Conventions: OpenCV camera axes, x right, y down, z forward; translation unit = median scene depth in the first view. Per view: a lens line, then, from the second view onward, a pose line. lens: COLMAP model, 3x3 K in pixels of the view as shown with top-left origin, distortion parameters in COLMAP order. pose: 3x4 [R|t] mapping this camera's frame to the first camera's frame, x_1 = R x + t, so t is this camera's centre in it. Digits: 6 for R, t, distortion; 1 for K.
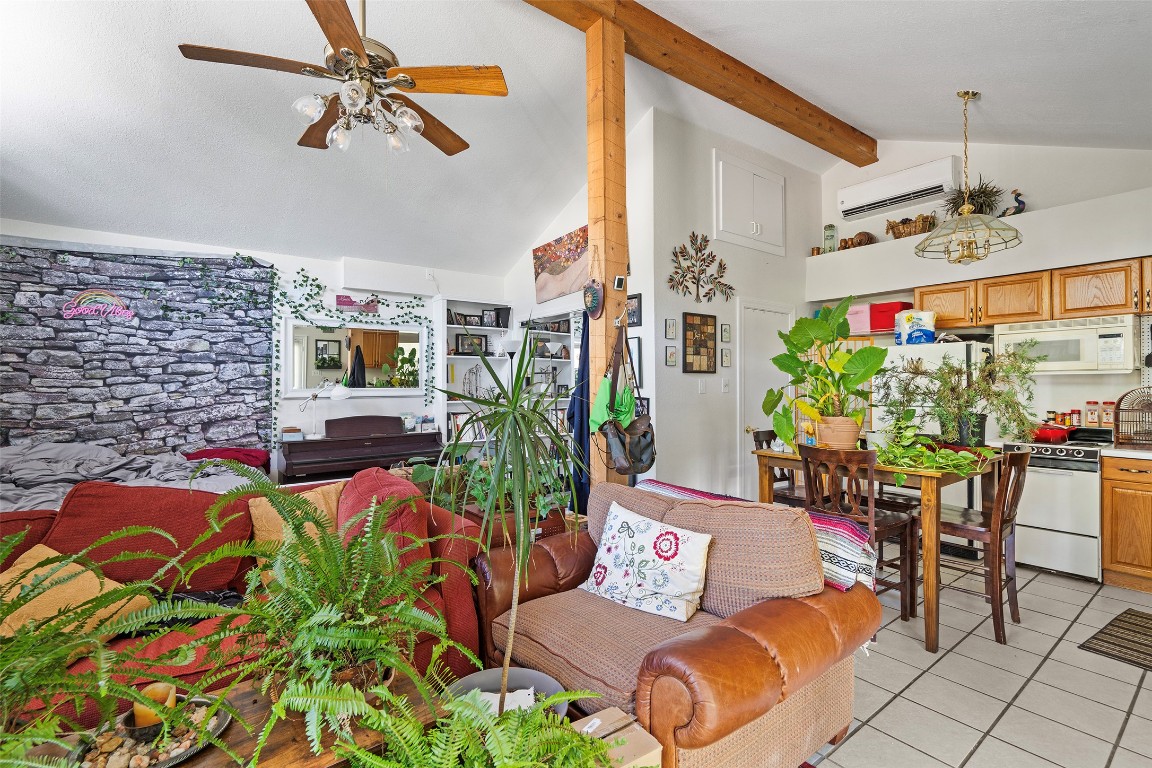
lens RADIAL K [[515.9, 0, 580.6], [0, 515.9, 384.1], [0, 0, 1]] dist [-0.000834, 0.000674]
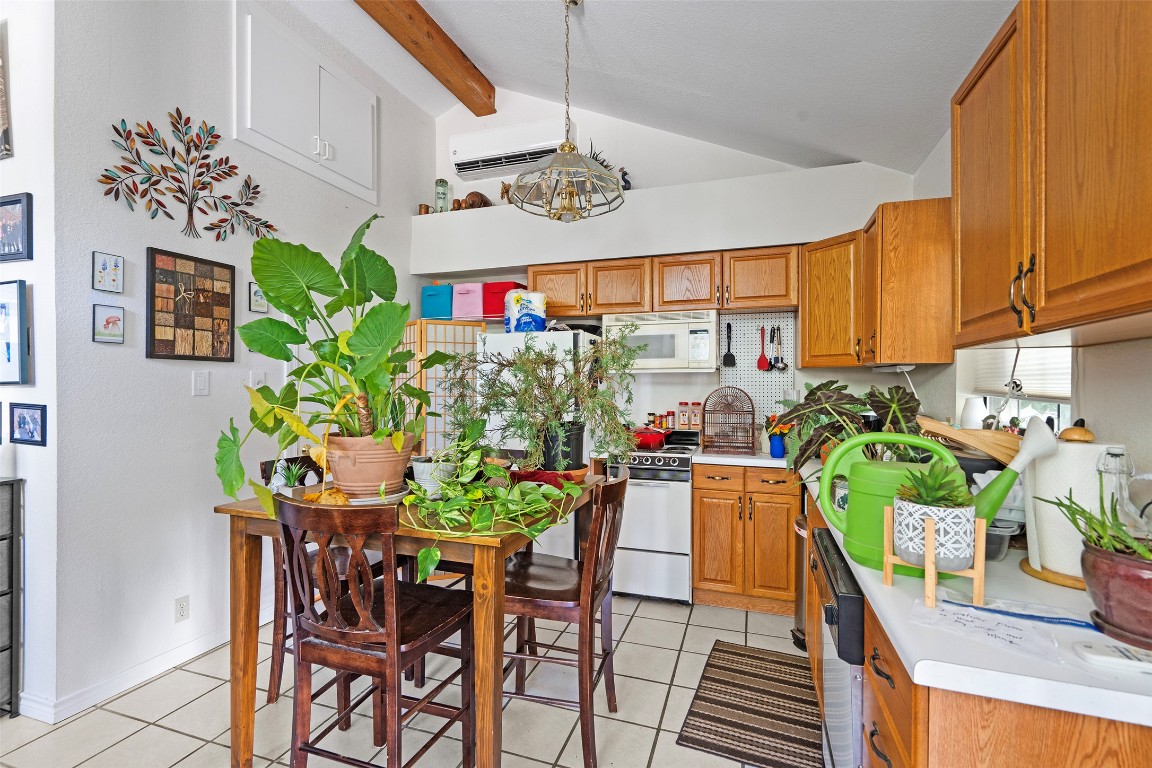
lens RADIAL K [[515.9, 0, 580.6], [0, 515.9, 384.1], [0, 0, 1]] dist [-0.000834, 0.000674]
pose [[0.824447, 0.007542, 0.565889, 0.297176], [-0.005658, 0.999971, -0.005084, 0.006424], [-0.565911, 0.000989, 0.824466, 0.323075]]
